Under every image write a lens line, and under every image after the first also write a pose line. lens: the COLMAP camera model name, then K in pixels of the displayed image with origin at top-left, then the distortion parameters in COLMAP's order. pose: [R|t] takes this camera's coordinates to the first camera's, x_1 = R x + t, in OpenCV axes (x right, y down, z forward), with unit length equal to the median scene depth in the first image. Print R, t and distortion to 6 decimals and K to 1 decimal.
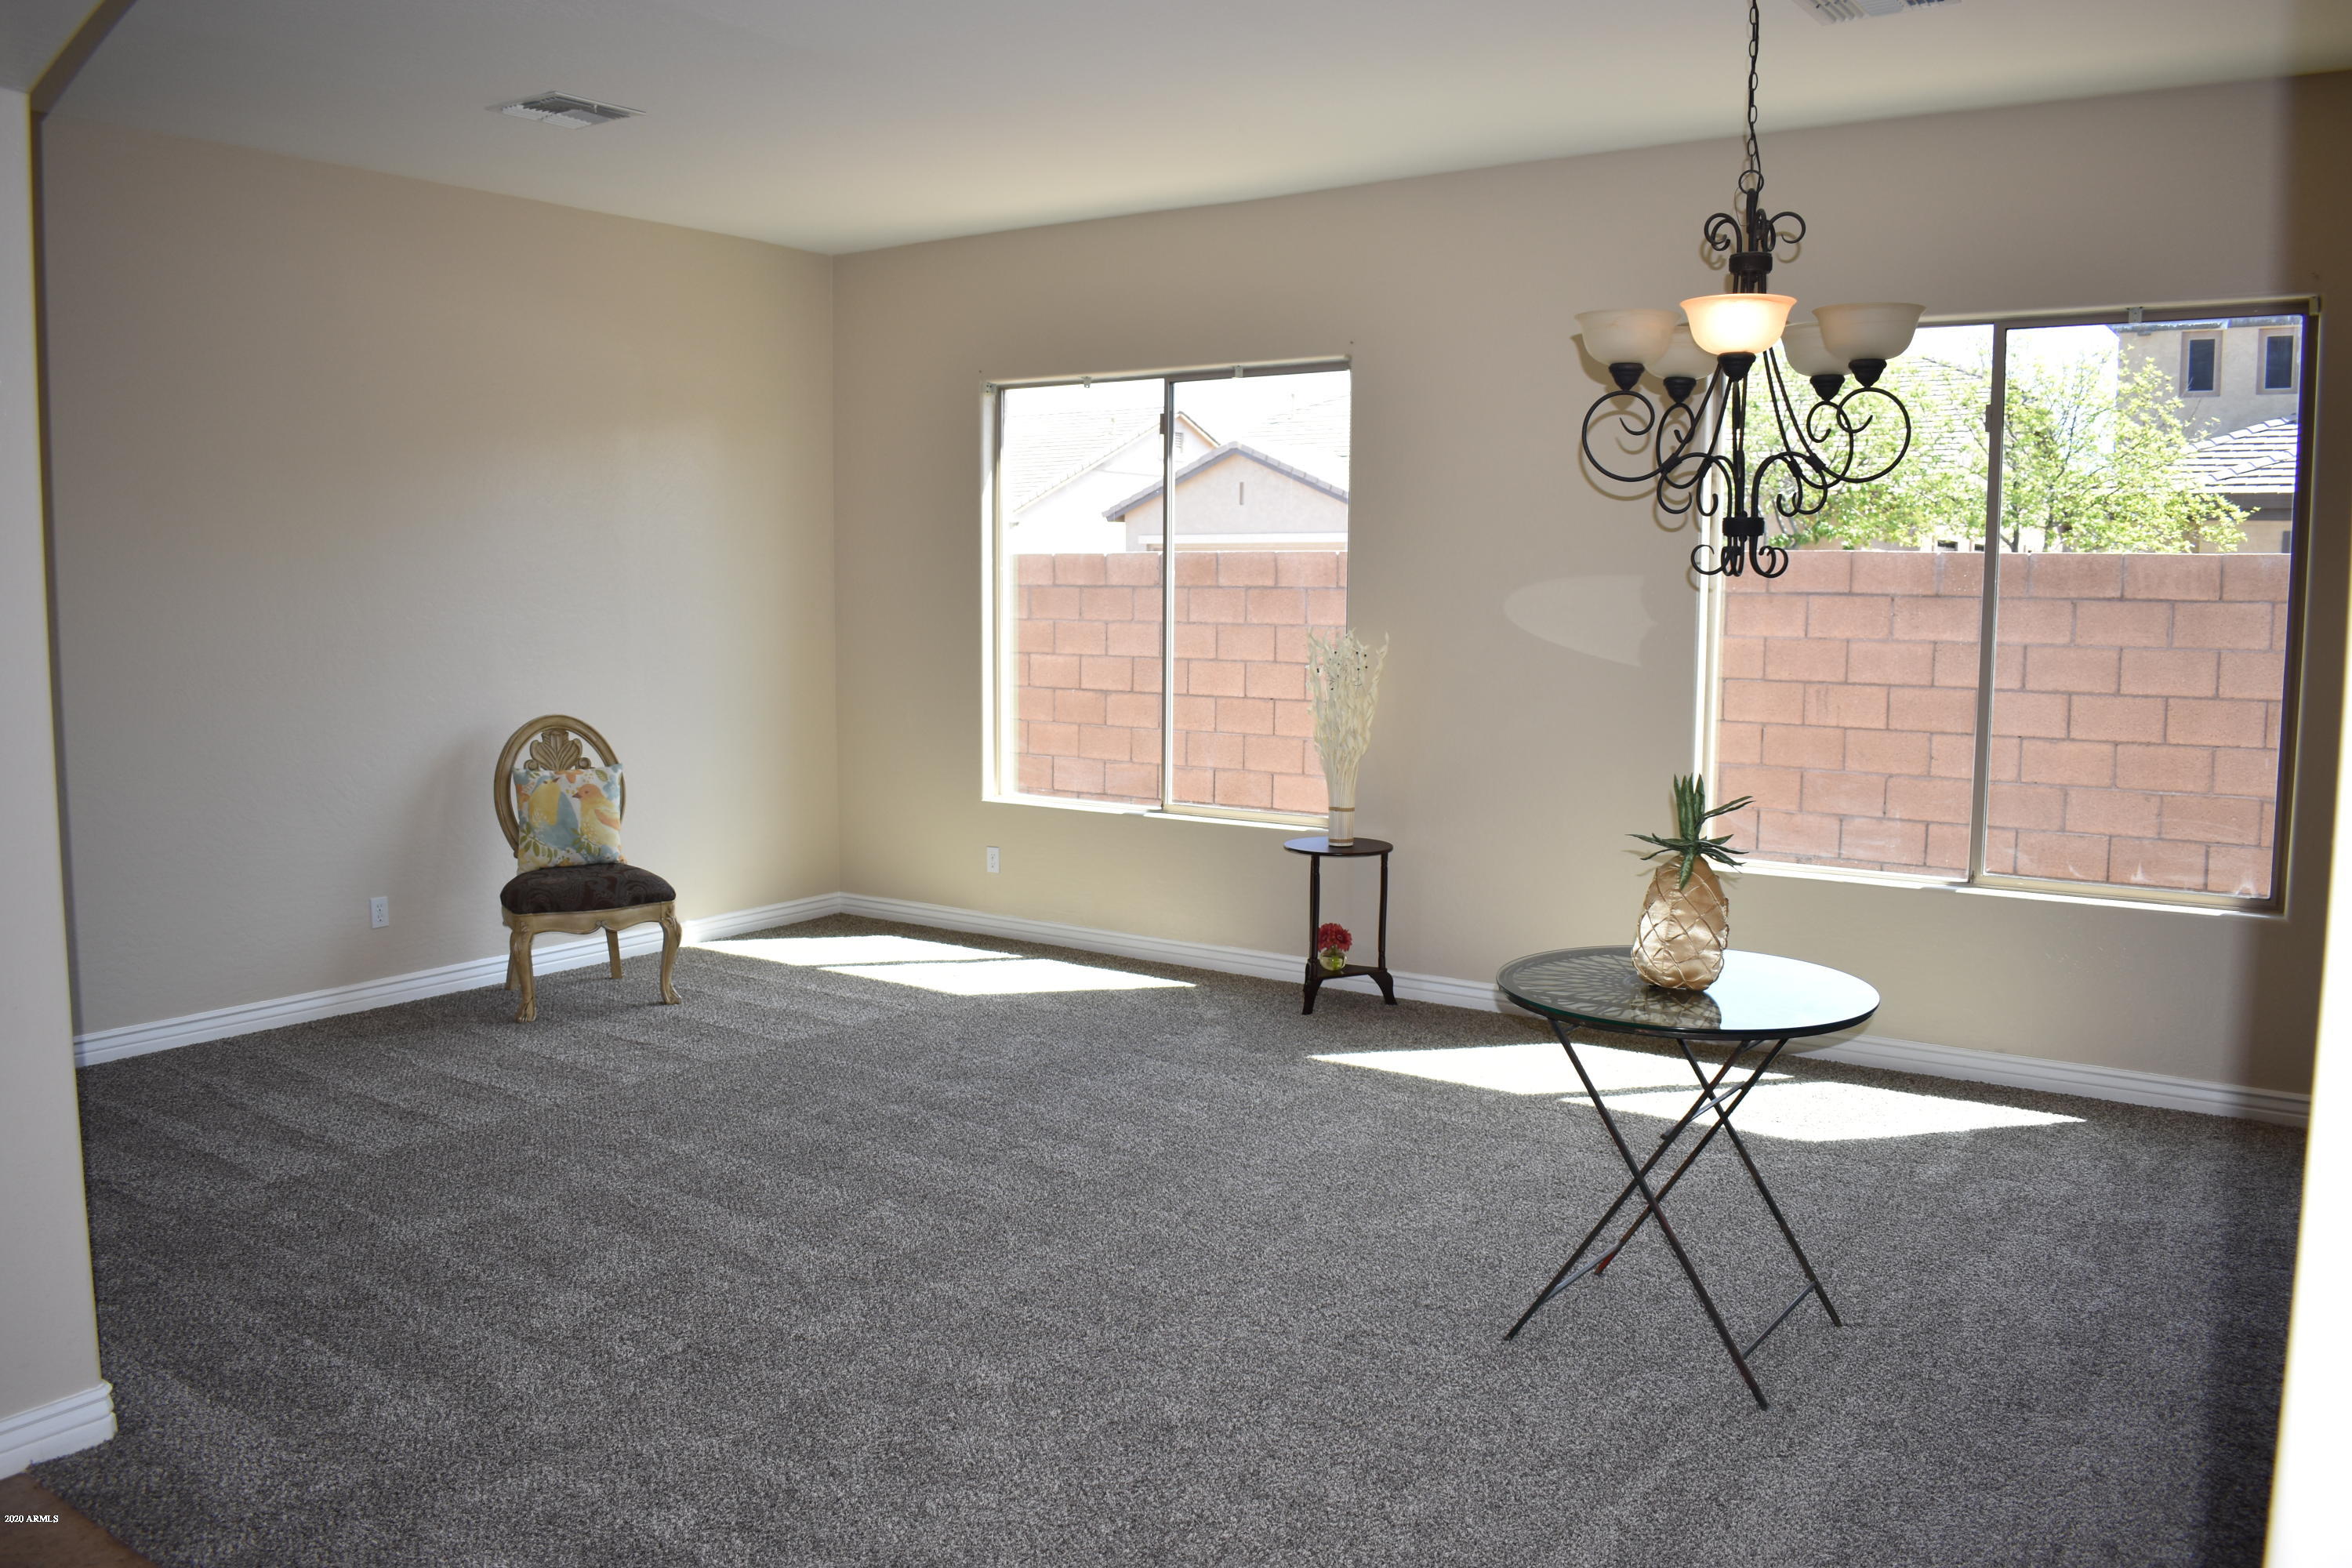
lens RADIAL K [[1846.8, 0, 1176.6], [0, 1846.8, 784.8], [0, 0, 1]] dist [-0.099638, 0.026011]
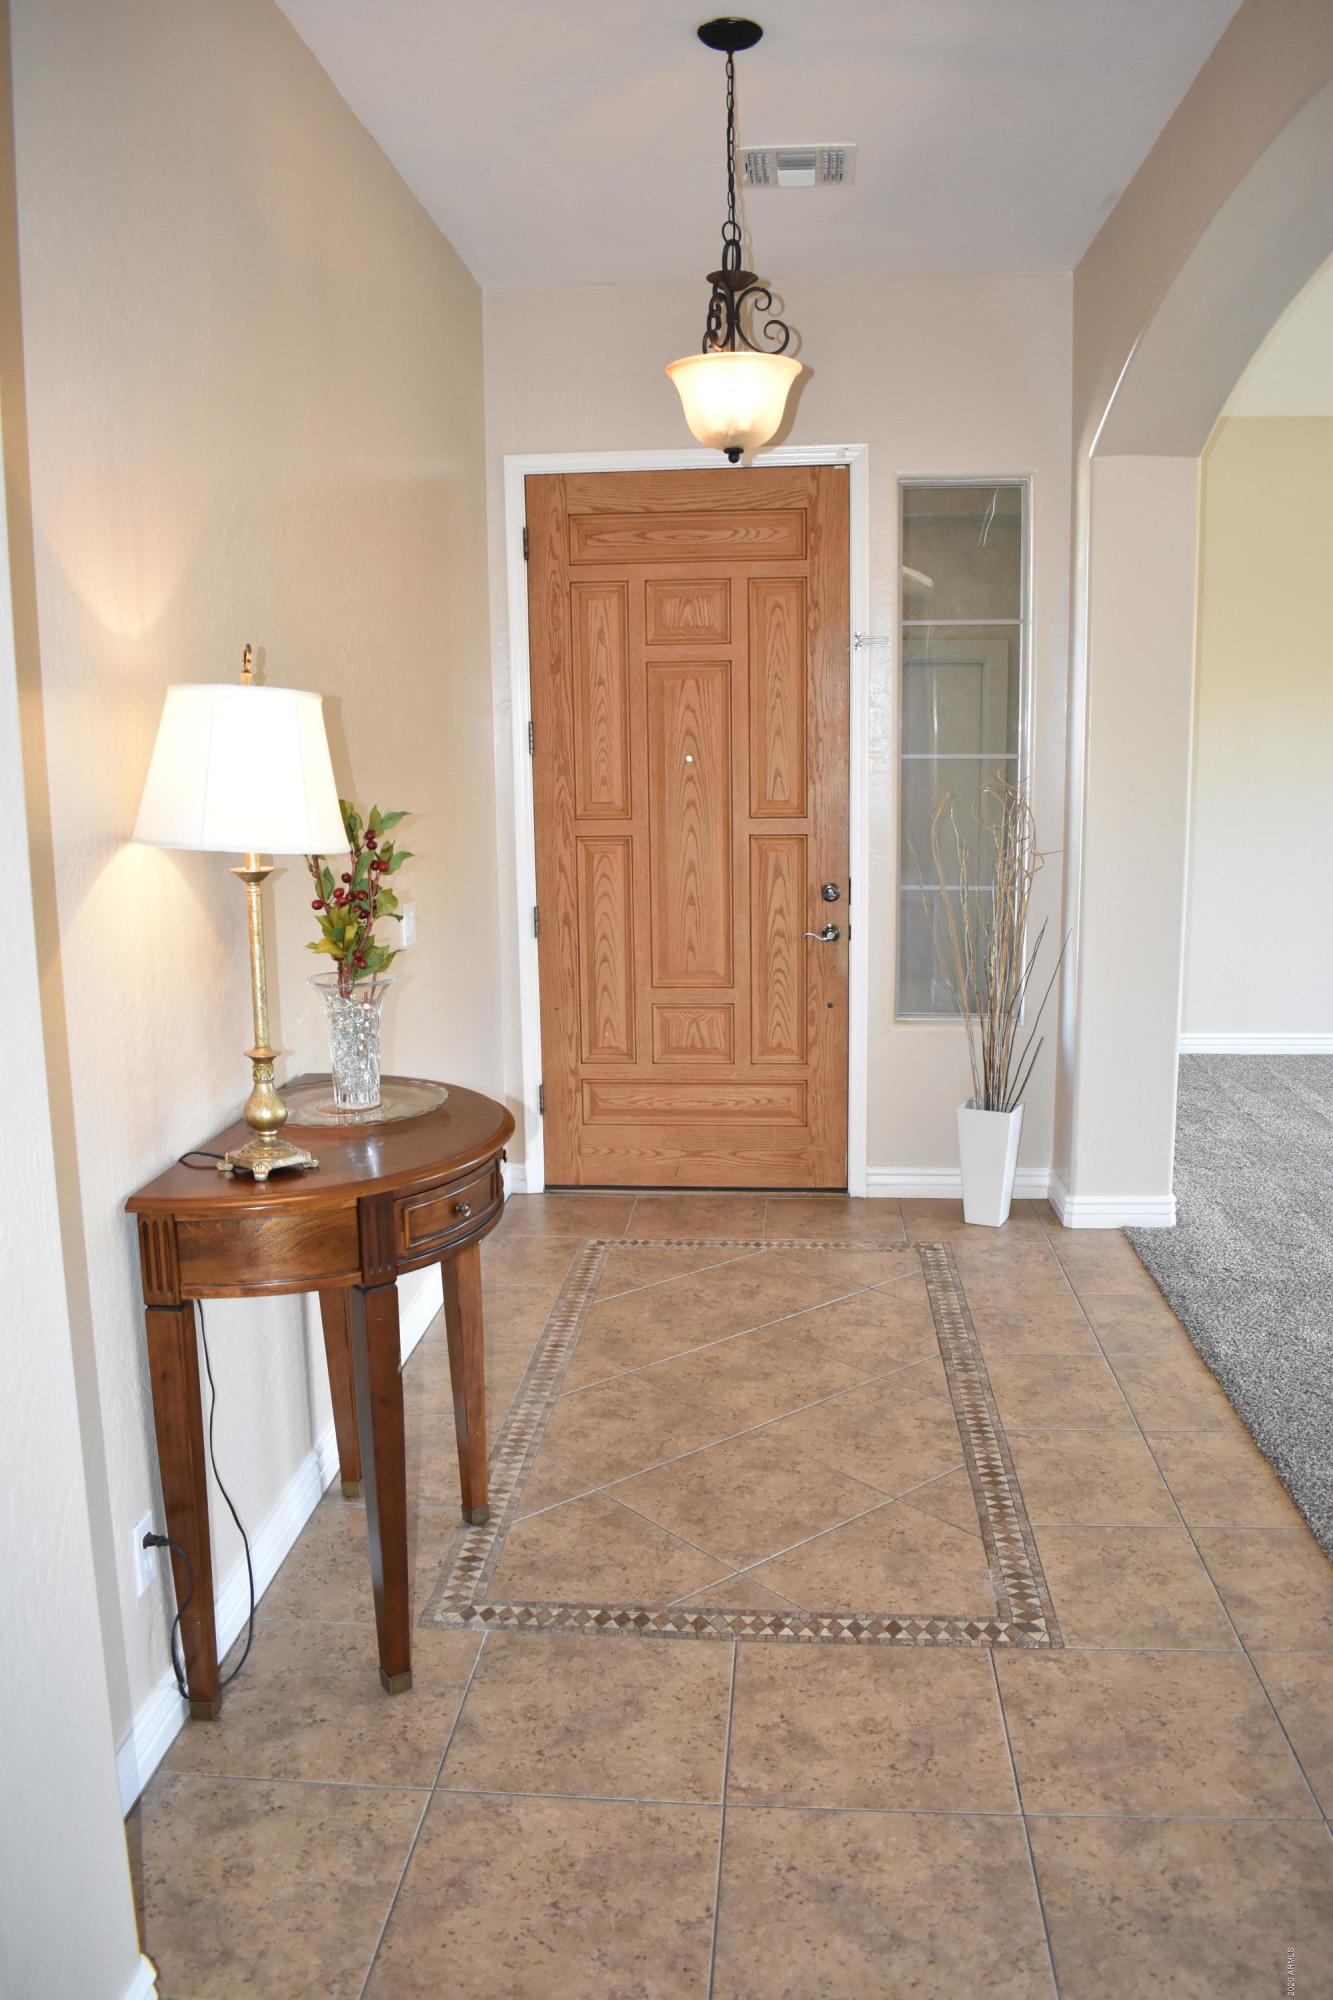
lens RADIAL K [[1570.4, 0, 667.0], [0, 1570.4, 1006.4], [0, 0, 1]] dist [-0.099638, 0.026011]
pose [[0.513278, 0.136075, -0.847366, 0.396308], [-0.079618, 0.990642, 0.110855, 0.026644], [0.854521, 0.010566, 0.519309, -0.208603]]
